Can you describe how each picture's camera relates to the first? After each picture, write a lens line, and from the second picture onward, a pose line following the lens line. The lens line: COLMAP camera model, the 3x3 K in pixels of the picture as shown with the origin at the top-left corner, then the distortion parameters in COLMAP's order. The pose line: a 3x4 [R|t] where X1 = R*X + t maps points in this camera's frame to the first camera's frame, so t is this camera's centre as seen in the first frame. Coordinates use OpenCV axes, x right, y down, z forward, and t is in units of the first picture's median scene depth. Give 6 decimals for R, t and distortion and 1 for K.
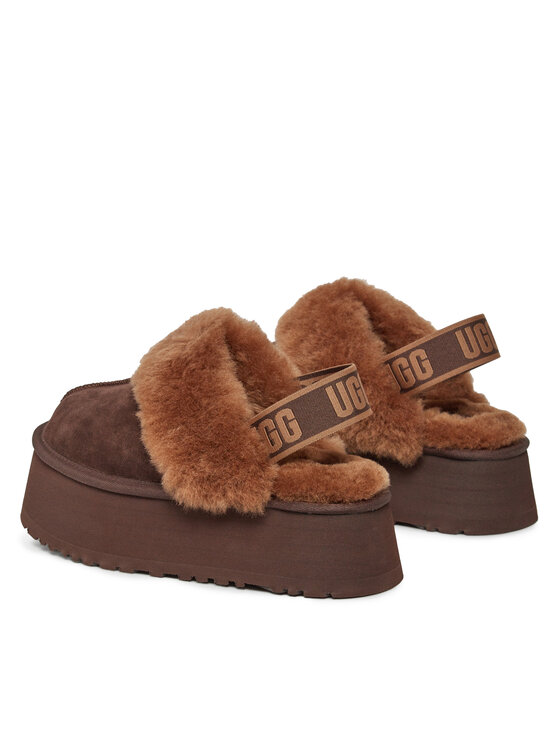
lens RADIAL K [[1992.7, 0, 280.1], [0, 1992.7, 373.1], [0, 0, 1]] dist [-0.083832, 0.000000]
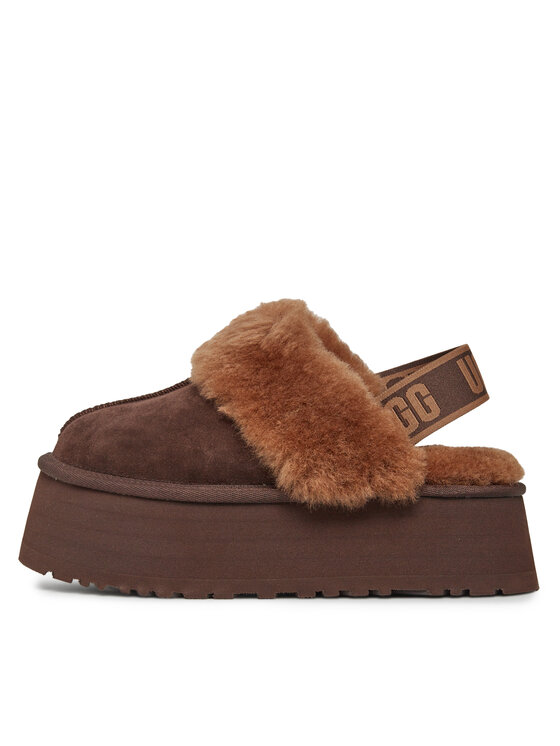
lens RADIAL K [[1367.2, 0, 279.8], [0, 1367.2, 372.8], [0, 0, 1]] dist [-0.130265, 0.000000]
pose [[0.907057, 0.020727, 0.420498, -0.299033], [0.077028, 0.973758, -0.214156, 0.134696], [-0.413902, 0.226642, 0.881657, 0.497584]]
